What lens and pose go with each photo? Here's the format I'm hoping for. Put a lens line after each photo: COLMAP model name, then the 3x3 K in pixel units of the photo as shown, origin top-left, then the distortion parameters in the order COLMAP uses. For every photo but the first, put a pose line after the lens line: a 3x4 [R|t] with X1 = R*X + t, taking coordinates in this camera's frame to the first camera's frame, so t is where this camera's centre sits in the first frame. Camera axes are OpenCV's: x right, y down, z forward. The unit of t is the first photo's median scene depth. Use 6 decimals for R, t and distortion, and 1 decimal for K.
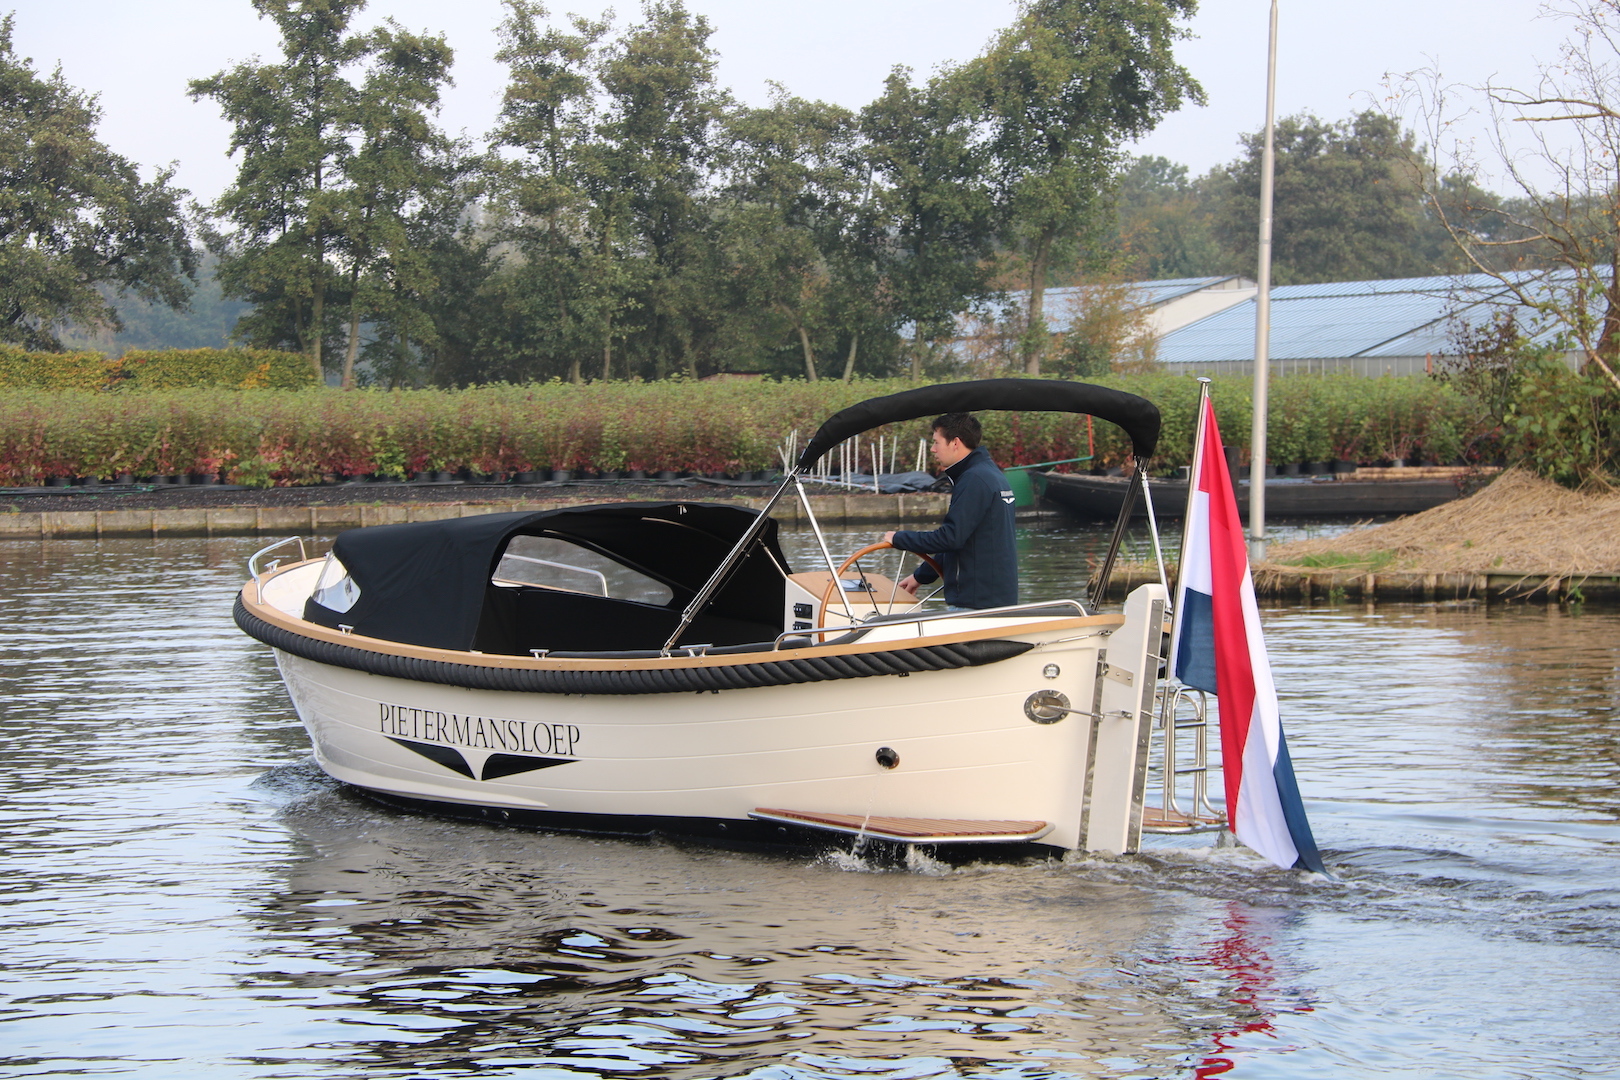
lens RADIAL K [[3788.3, 0, 809.0], [0, 3788.3, 539.1], [0, 0, 1]] dist [-0.055127, 0.000000]
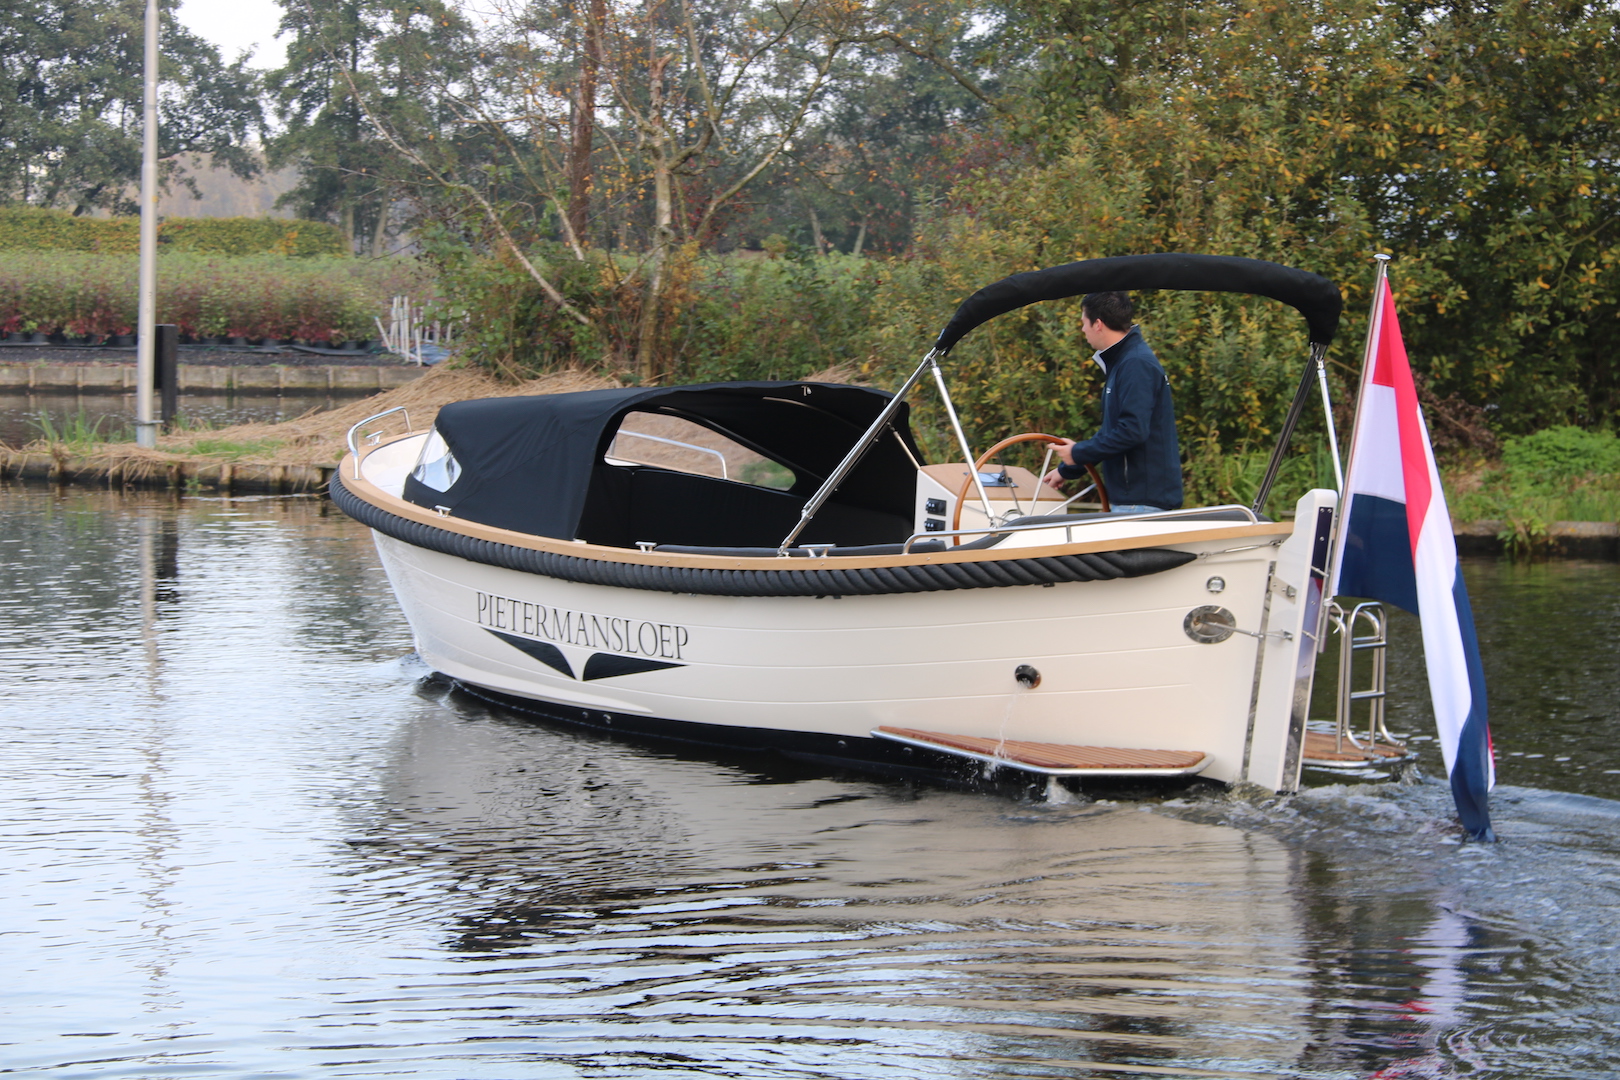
lens RADIAL K [[3402.0, 0, 812.2], [0, 3402.0, 537.5], [0, 0, 1]] dist [0.299821, 0.000000]
pose [[0.999115, 0.022950, -0.035256, -0.002354], [-0.021510, 0.998940, 0.040697, -0.006529], [0.036152, -0.039903, 0.998549, 0.188442]]
